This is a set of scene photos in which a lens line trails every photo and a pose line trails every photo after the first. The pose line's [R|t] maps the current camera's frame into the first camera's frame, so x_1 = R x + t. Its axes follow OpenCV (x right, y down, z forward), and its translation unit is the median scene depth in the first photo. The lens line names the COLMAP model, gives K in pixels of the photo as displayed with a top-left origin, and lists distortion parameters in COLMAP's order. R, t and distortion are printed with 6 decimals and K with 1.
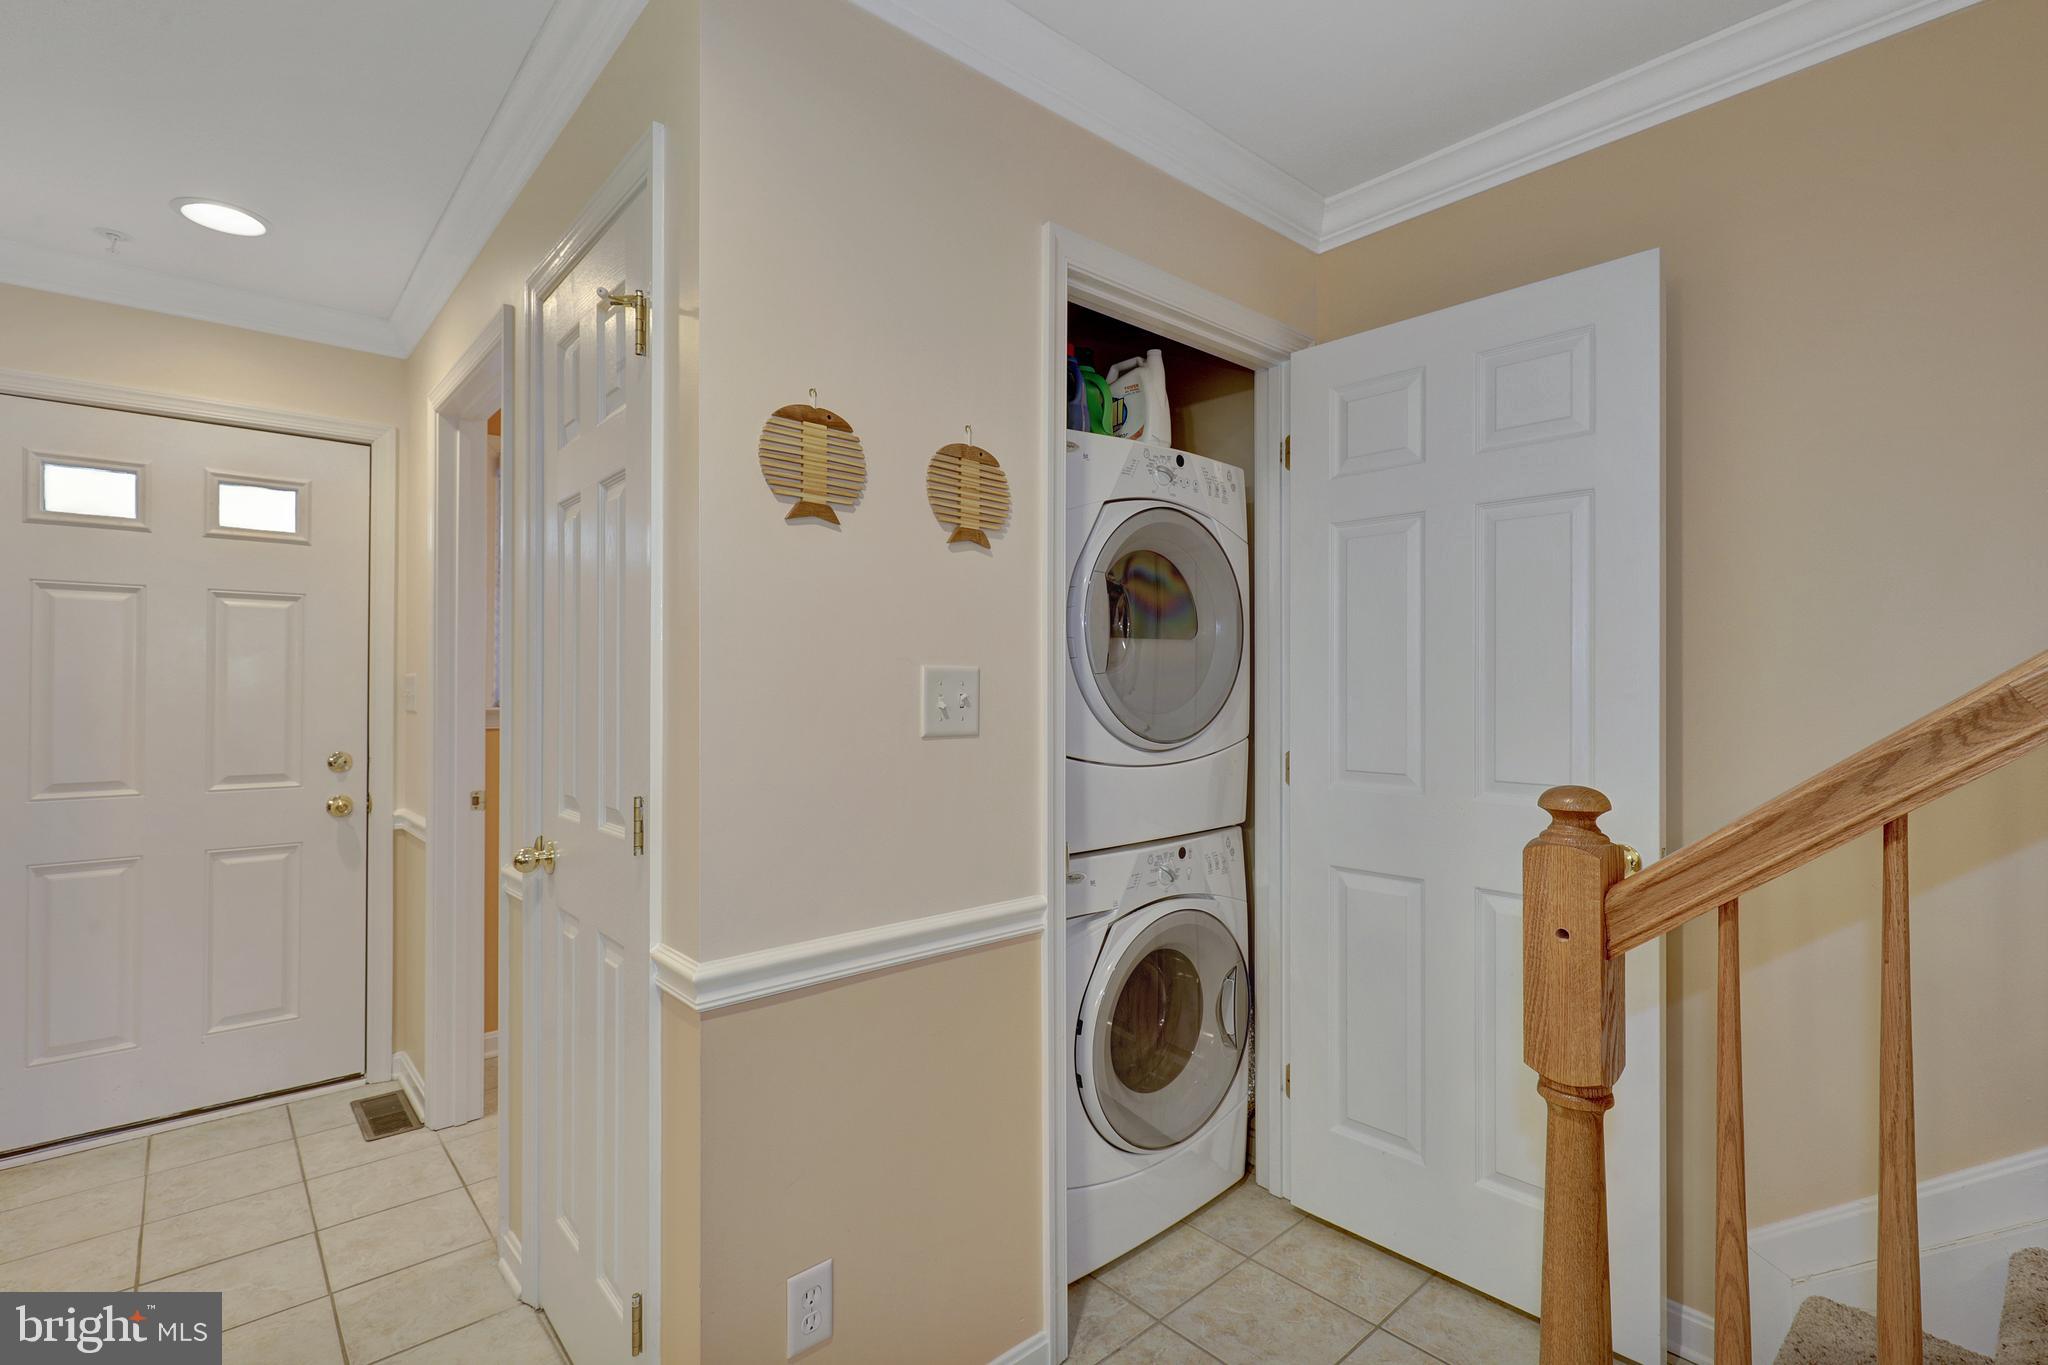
lens RADIAL K [[956.3, 0, 1032.8], [0, 956.3, 689.5], [0, 0, 1]] dist [0.002393, 0.000991]
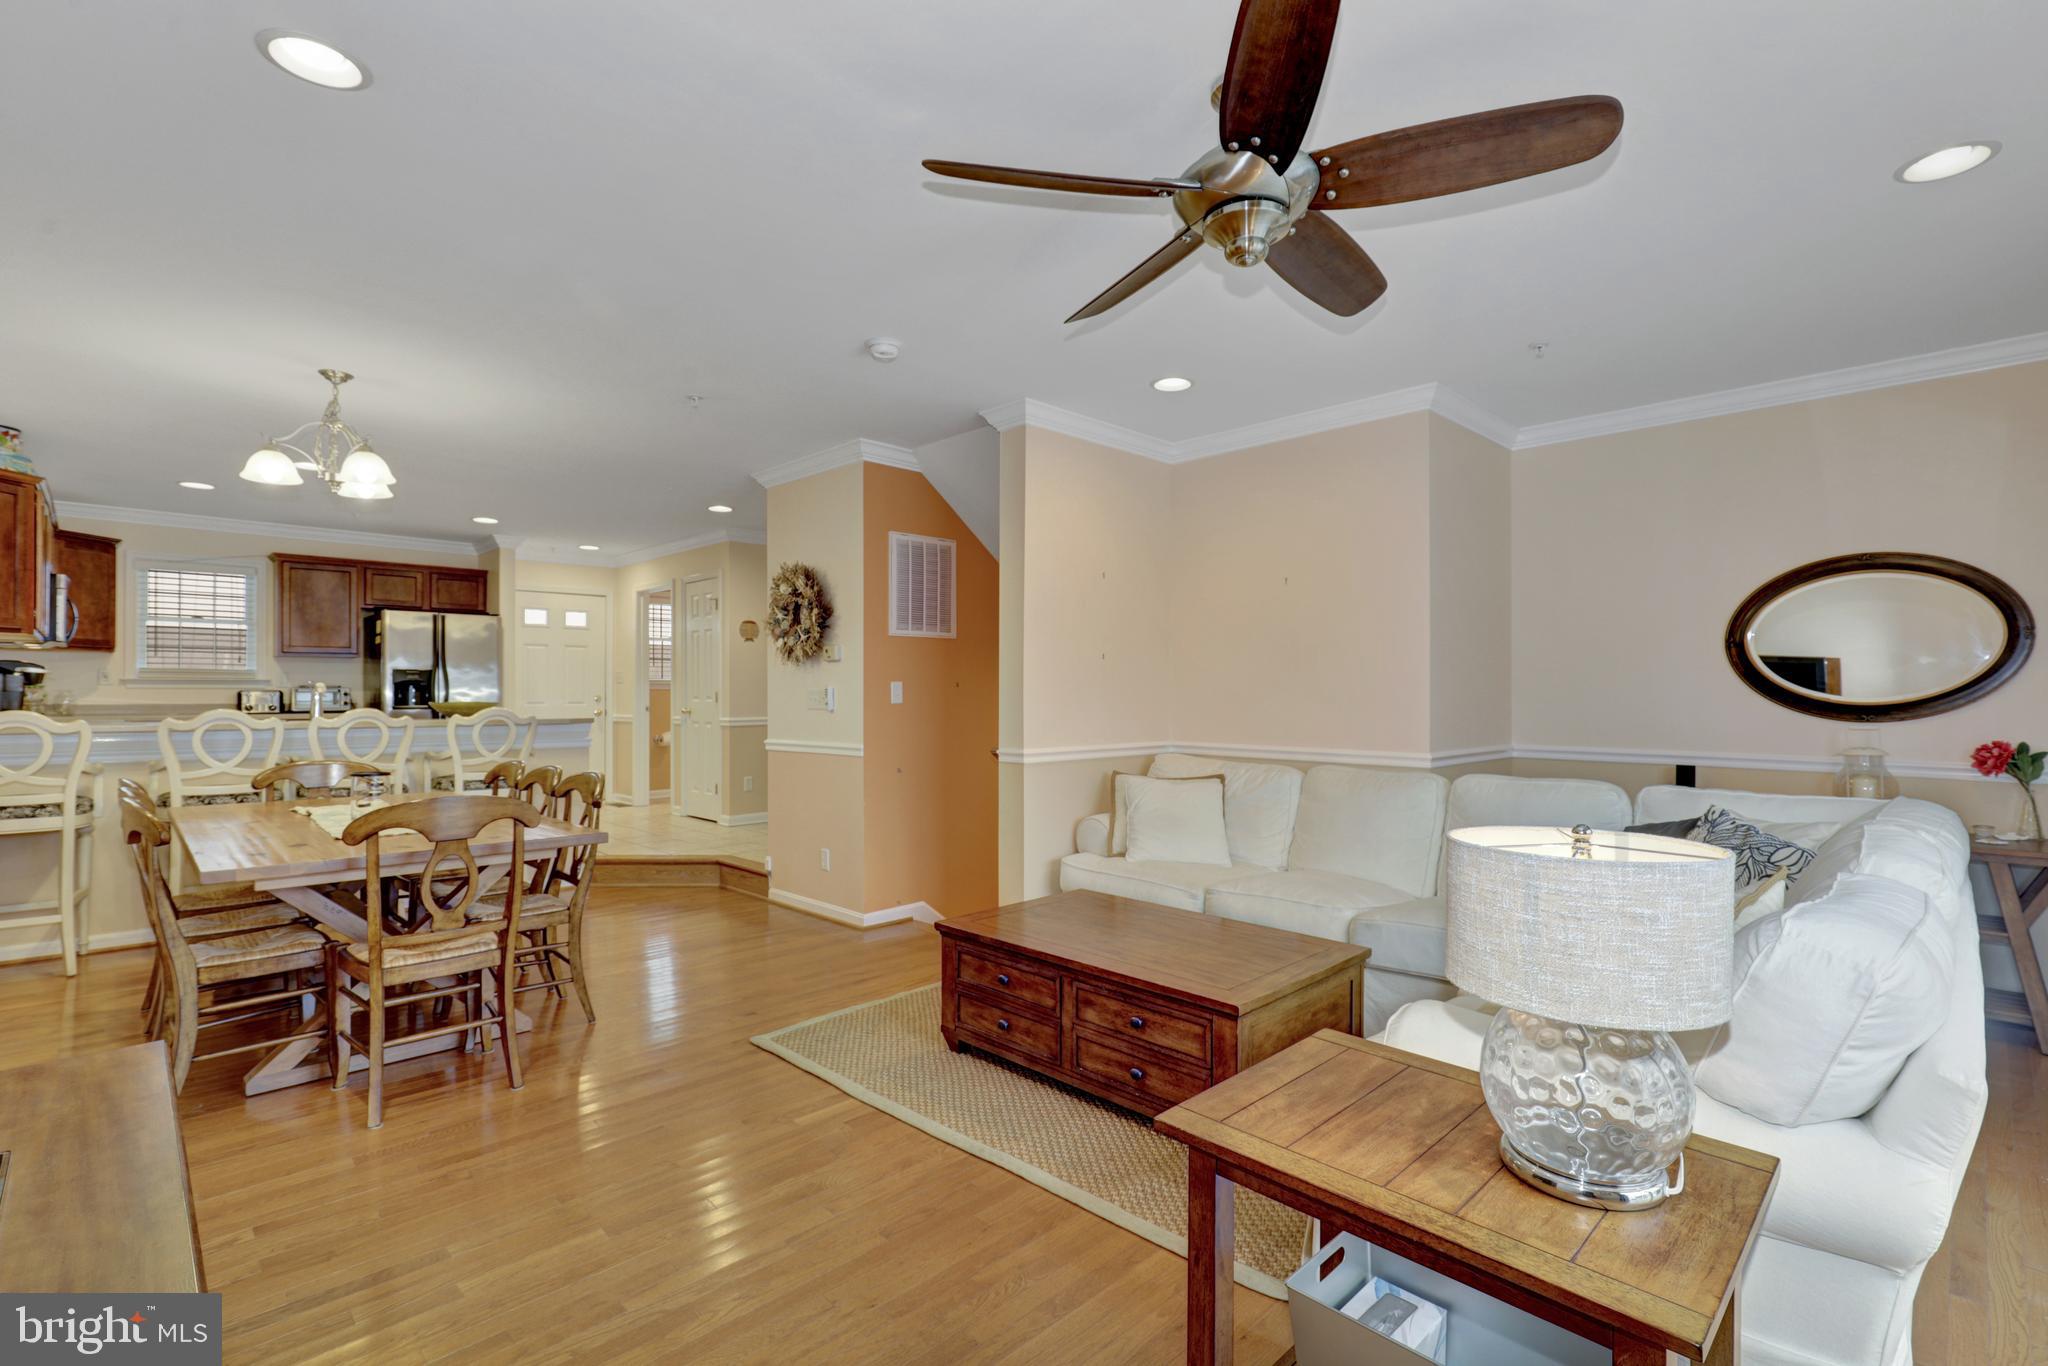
lens RADIAL K [[935.9, 0, 1031.5], [0, 935.9, 688.0], [0, 0, 1]] dist [0.003971, -0.001013]
pose [[0.998233, -0.001663, 0.059400, 0.567144], [0.001991, 0.999983, -0.005452, 0.068430], [-0.059390, 0.005561, 0.998219, -2.368837]]
